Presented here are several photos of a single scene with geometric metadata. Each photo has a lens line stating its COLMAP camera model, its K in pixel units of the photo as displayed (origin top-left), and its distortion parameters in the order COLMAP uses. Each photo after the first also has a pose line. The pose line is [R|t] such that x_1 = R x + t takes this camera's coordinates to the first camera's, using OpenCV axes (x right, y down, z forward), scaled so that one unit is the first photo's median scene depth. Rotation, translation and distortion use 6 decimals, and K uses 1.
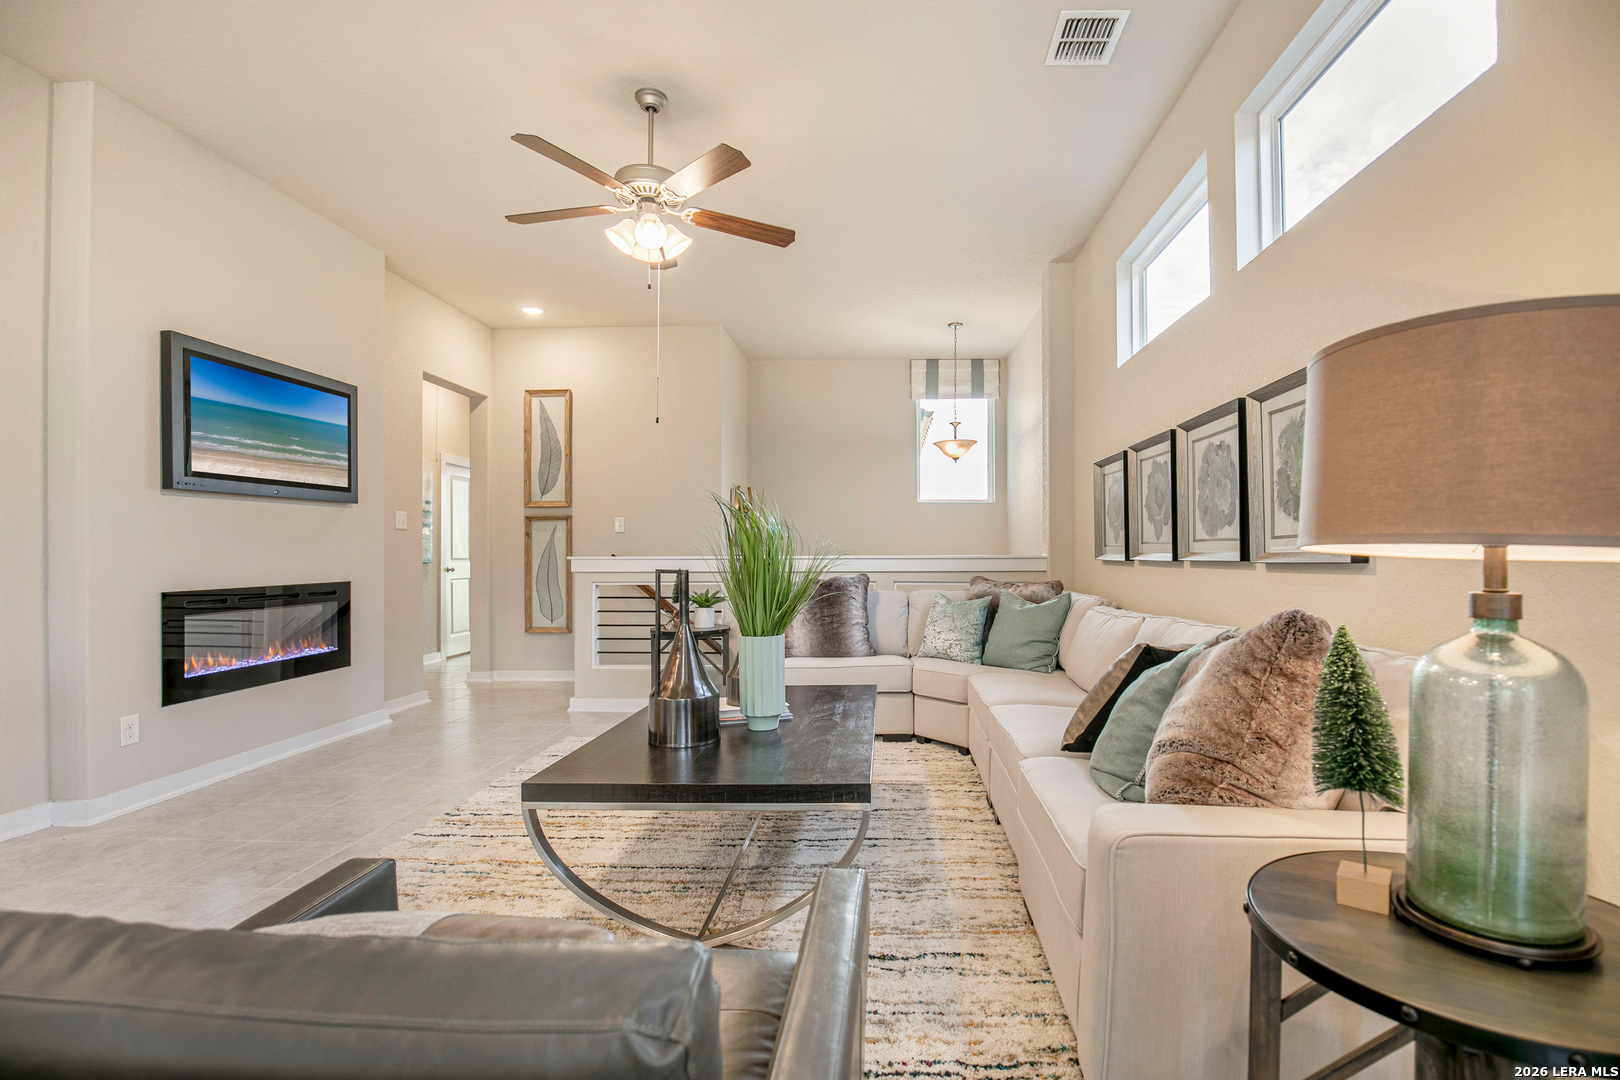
lens RADIAL K [[753.7, 0, 854.9], [0, 753.7, 560.0], [0, 0, 1]] dist [-0.034398, 0.006073]
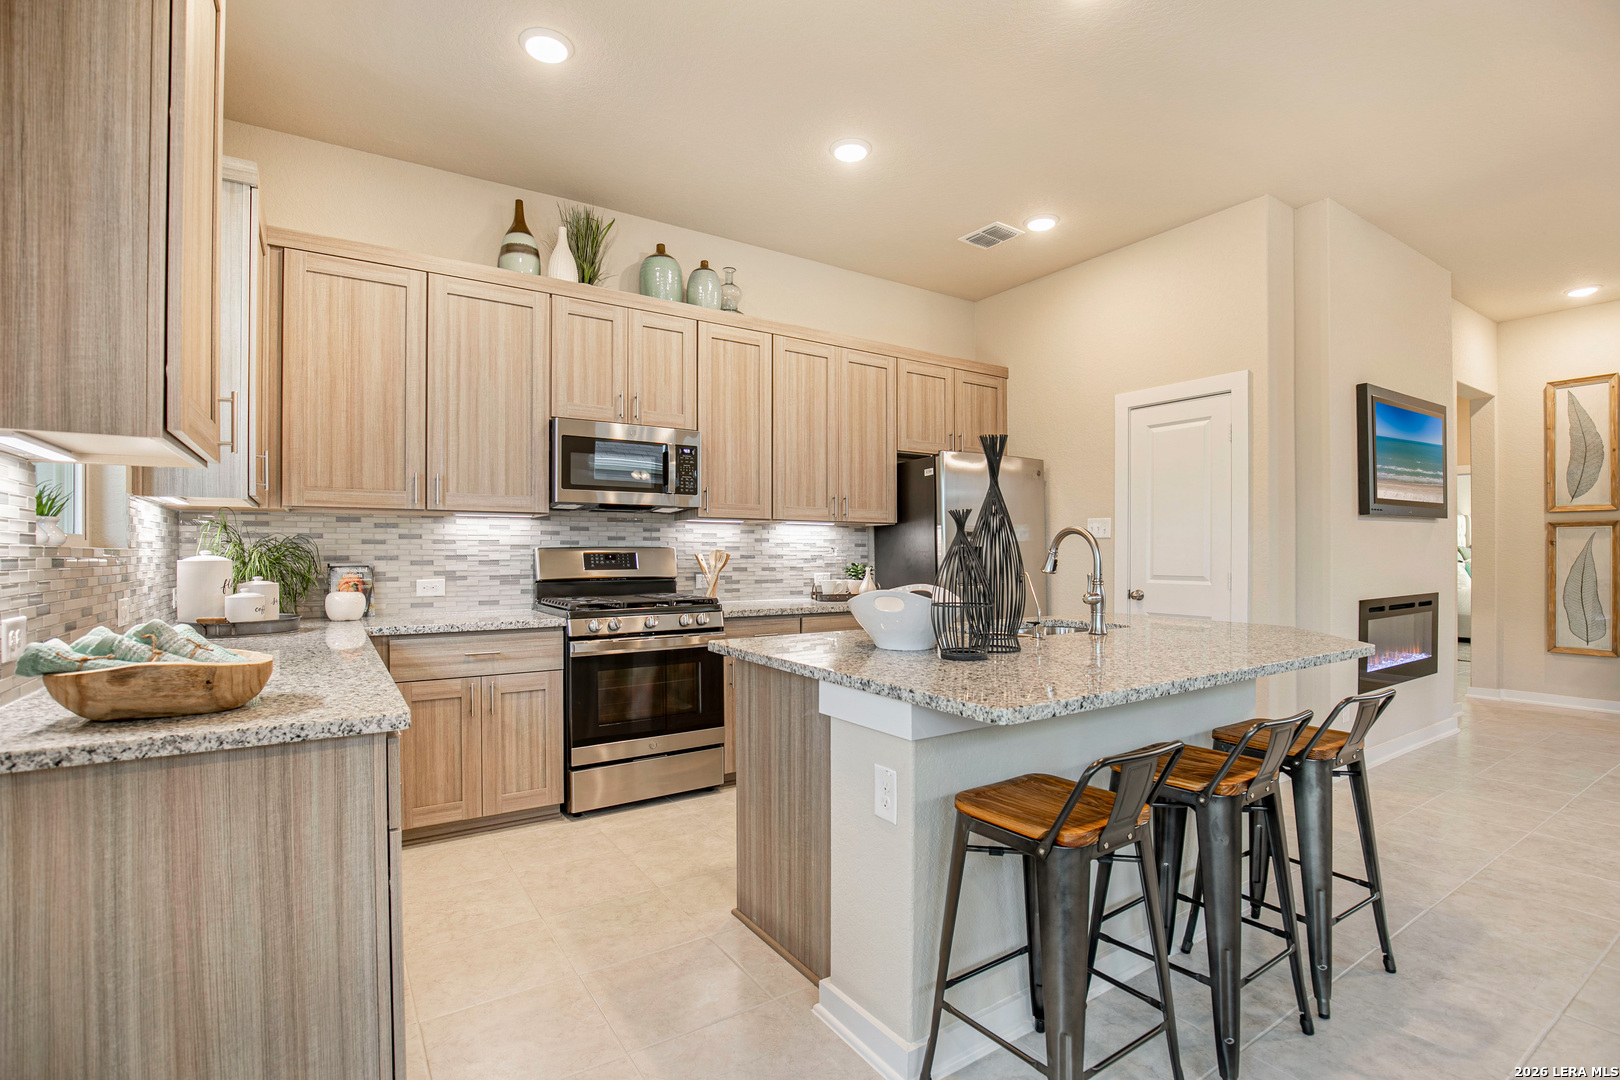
lens RADIAL K [[753.7, 0, 819.4], [0, 753.7, 551.3], [0, 0, 1]] dist [-0.034398, 0.006073]
pose [[0.583021, -0.000776, -0.812457, -0.362834], [-0.007943, 0.999946, -0.006654, -0.016722], [0.812418, 0.010332, 0.582984, -0.342254]]
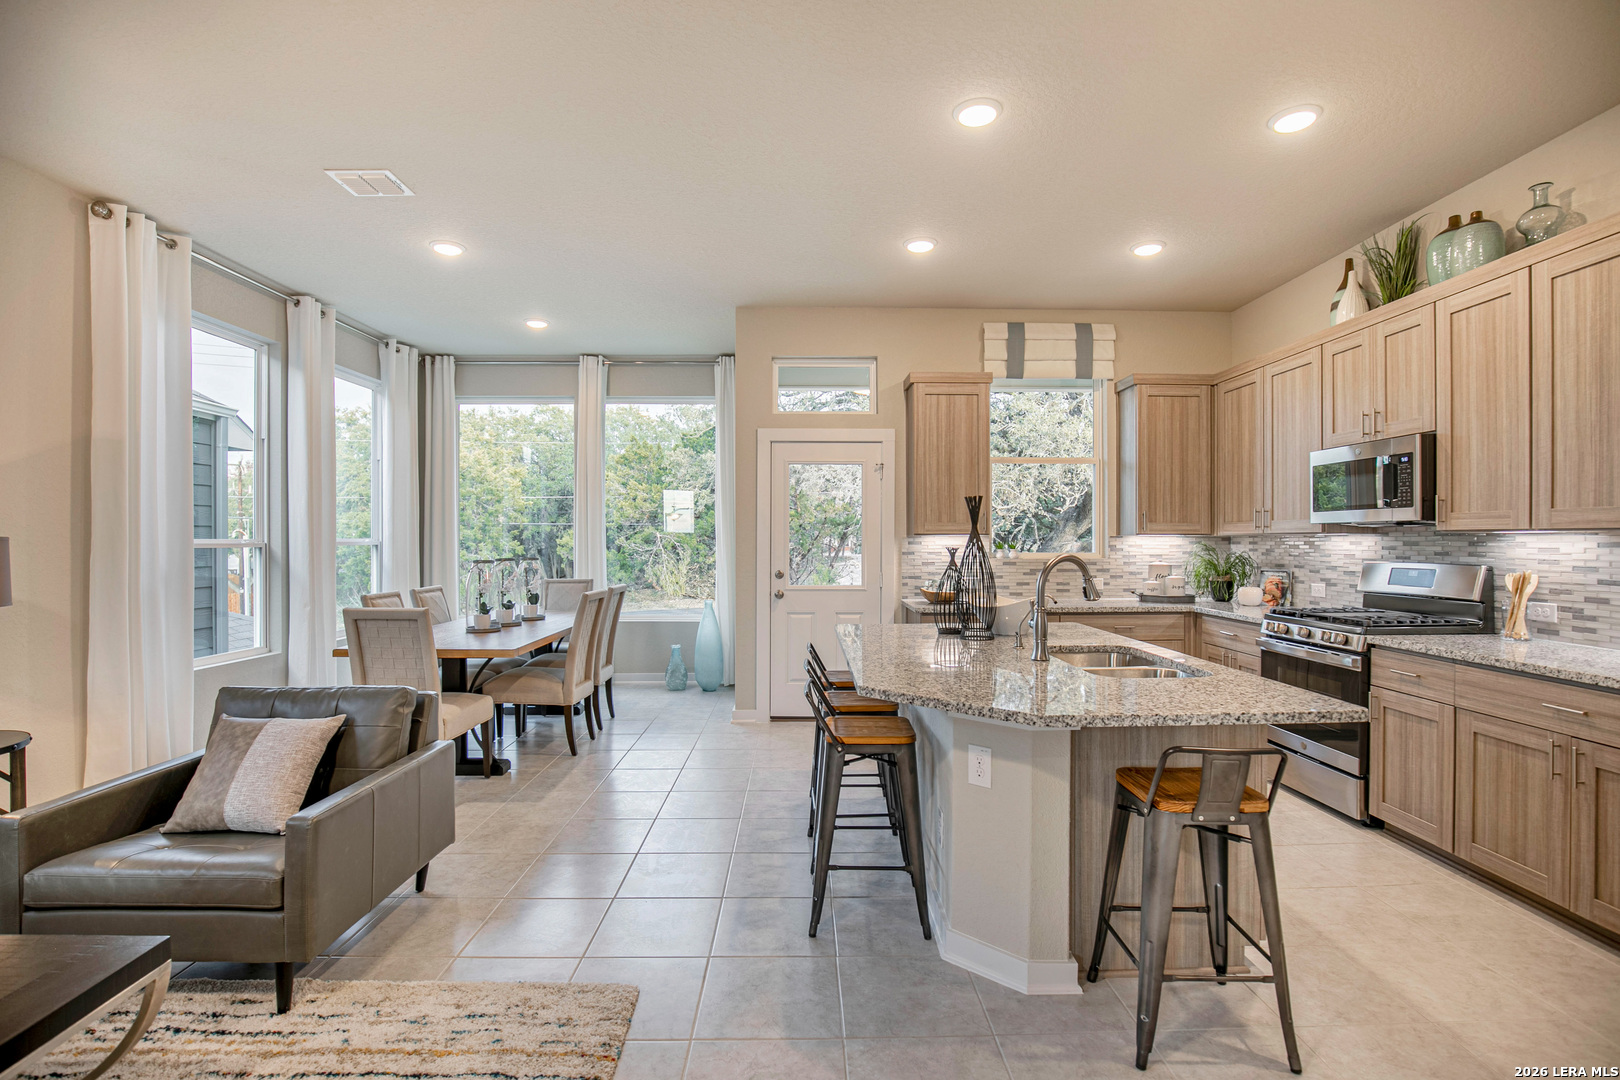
lens RADIAL K [[753.7, 0, 812.5], [0, 753.7, 543.7], [0, 0, 1]] dist [-0.034398, 0.006073]
pose [[-0.998356, 0.003298, -0.057221, -0.500486], [0.002551, 0.999911, 0.013129, -0.062827], [0.057259, 0.012961, -0.998275, 0.834868]]
